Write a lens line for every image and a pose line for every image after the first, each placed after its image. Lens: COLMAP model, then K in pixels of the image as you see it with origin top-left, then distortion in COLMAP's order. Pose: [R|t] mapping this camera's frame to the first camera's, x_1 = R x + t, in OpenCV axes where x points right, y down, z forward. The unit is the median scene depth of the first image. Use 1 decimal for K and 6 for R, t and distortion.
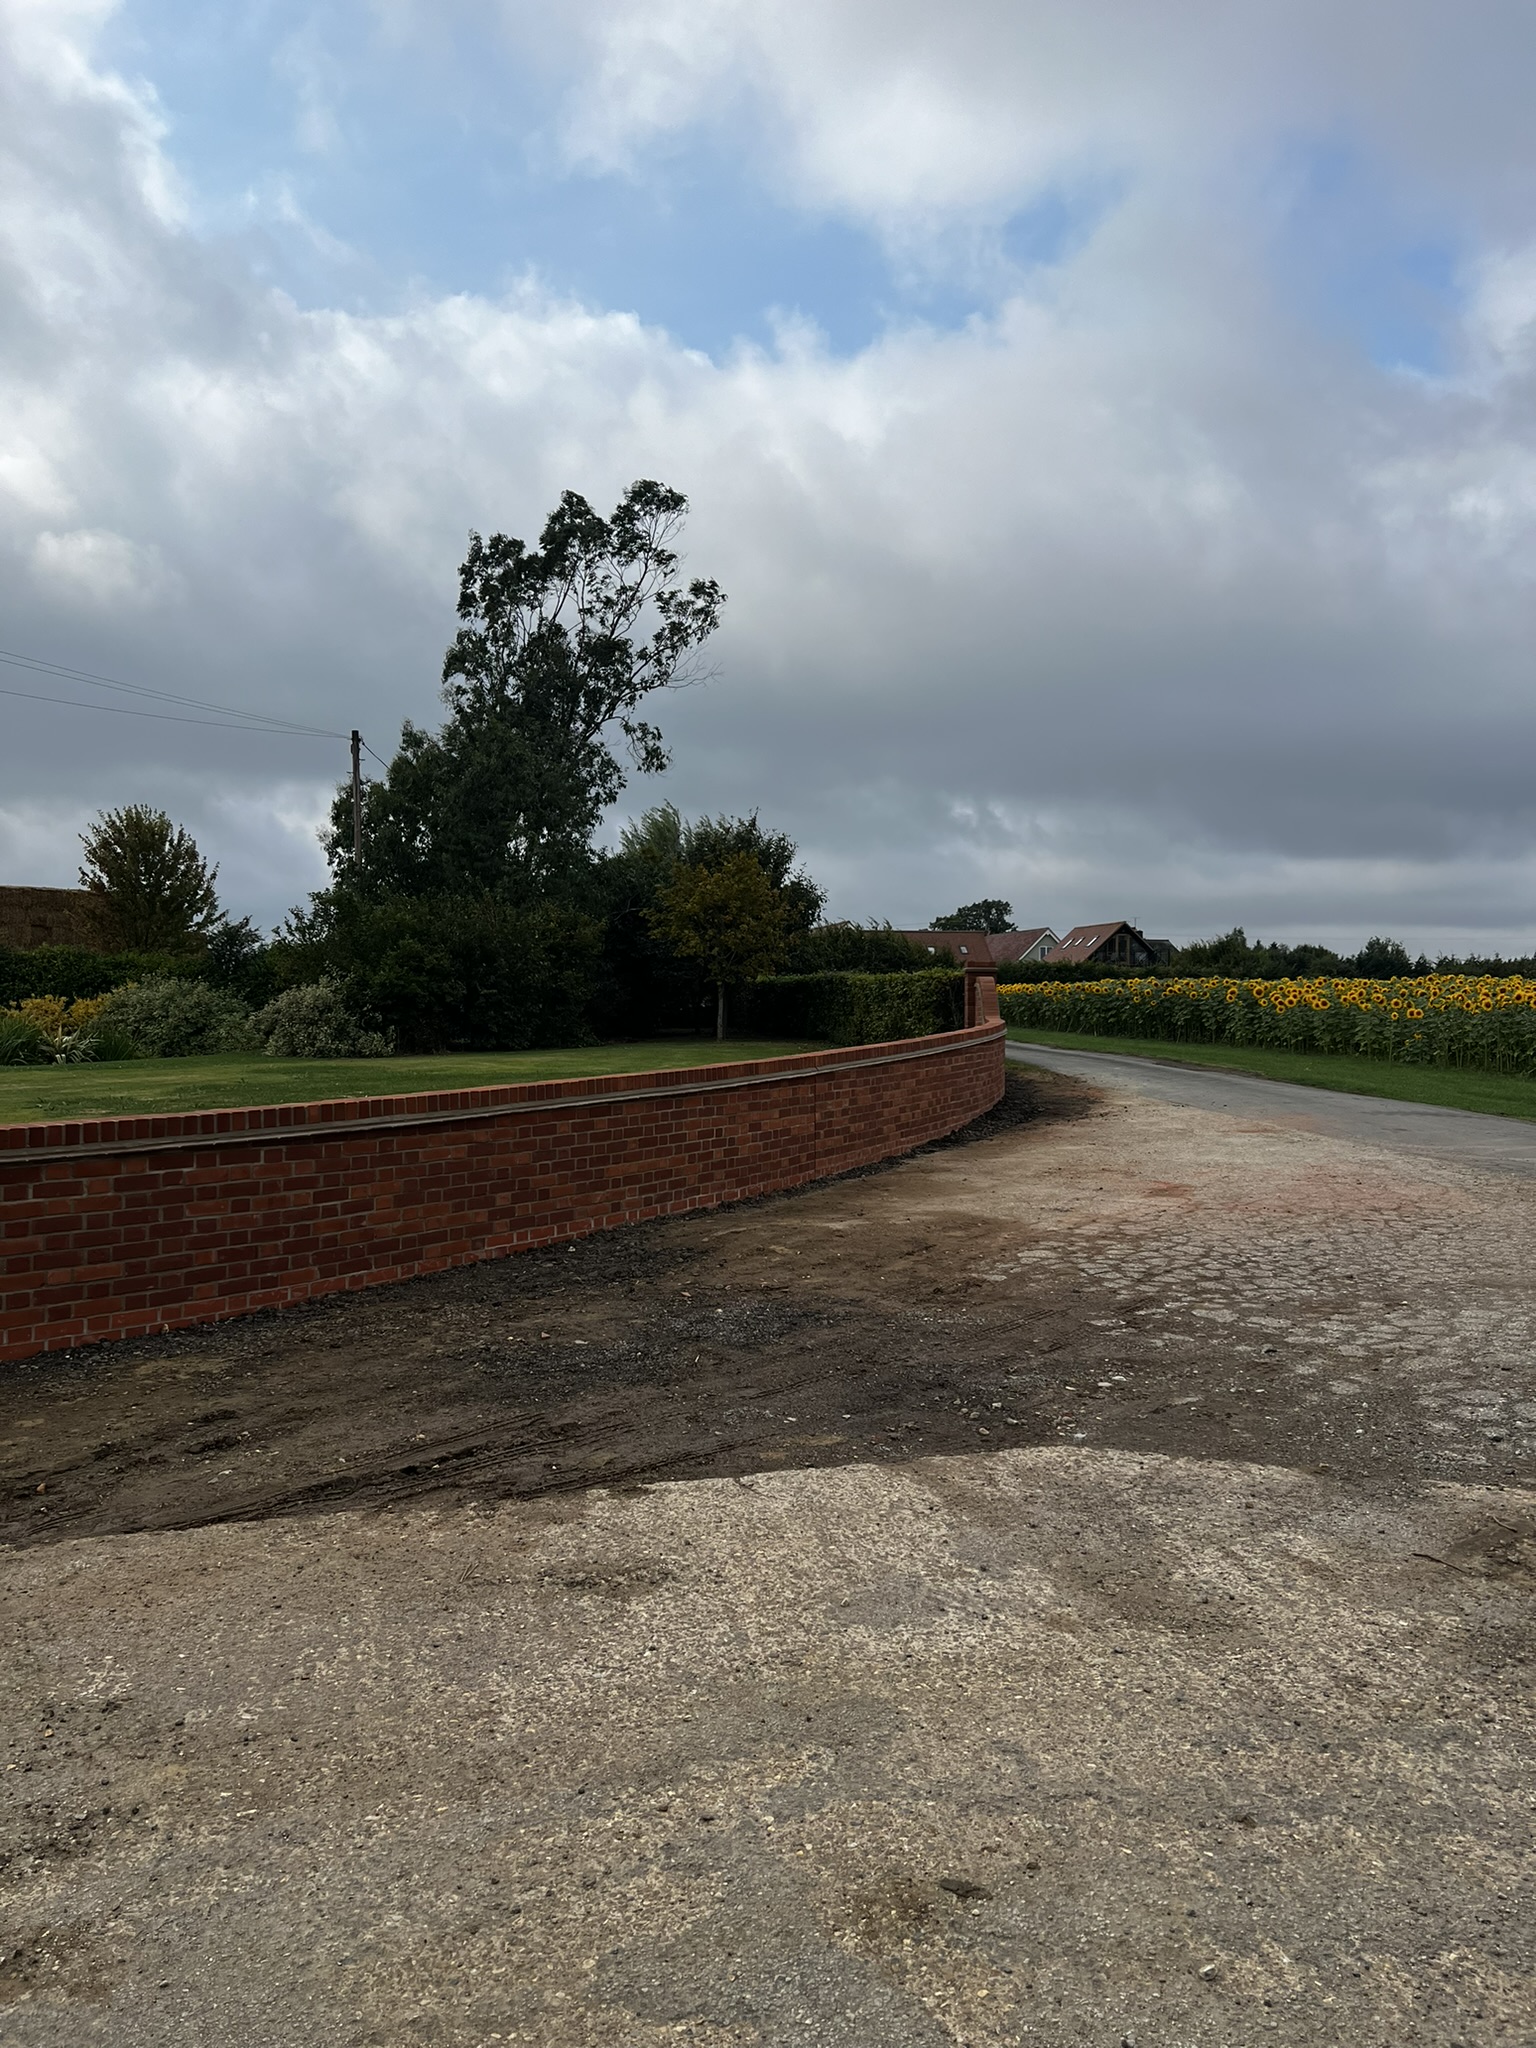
lens RADIAL K [[1522.5, 0, 771.6], [0, 1522.5, 1022.9], [0, 0, 1]] dist [0.061709, -0.071004]
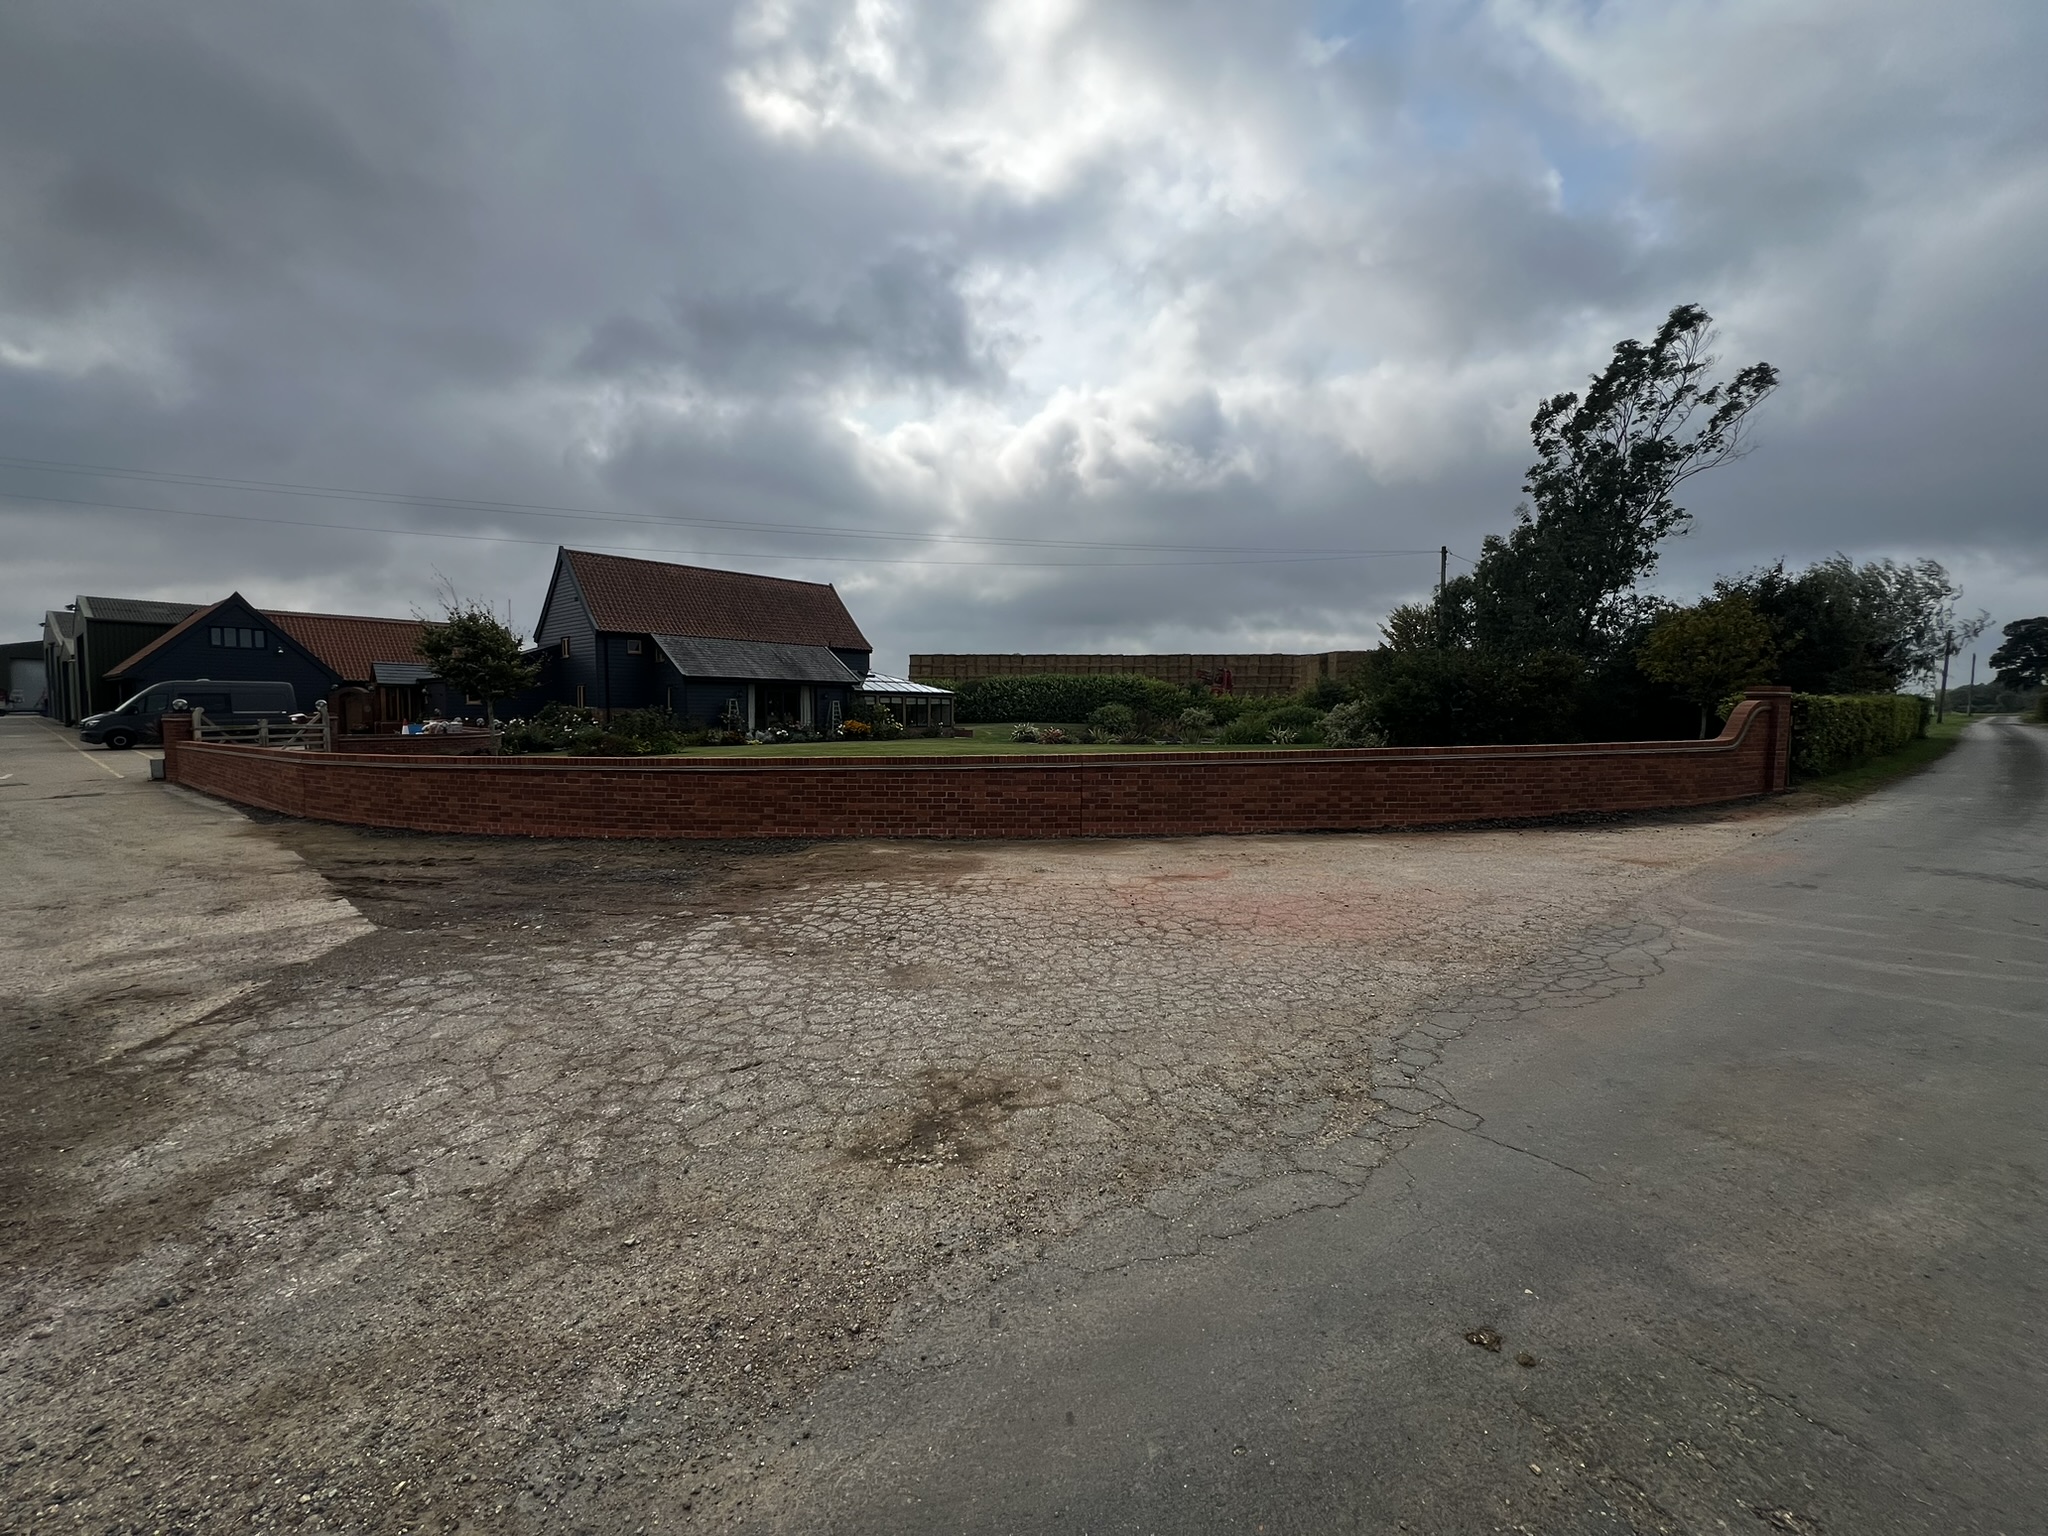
lens RADIAL K [[818.9, 0, 1027.5], [0, 818.9, 751.5], [0, 0, 1]] dist [-0.001649, 0.000095]
pose [[0.517260, 0.051426, -0.854282, 0.876307], [-0.021479, 0.998659, 0.047112, -0.024543], [0.855559, -0.006019, 0.517671, 0.646330]]
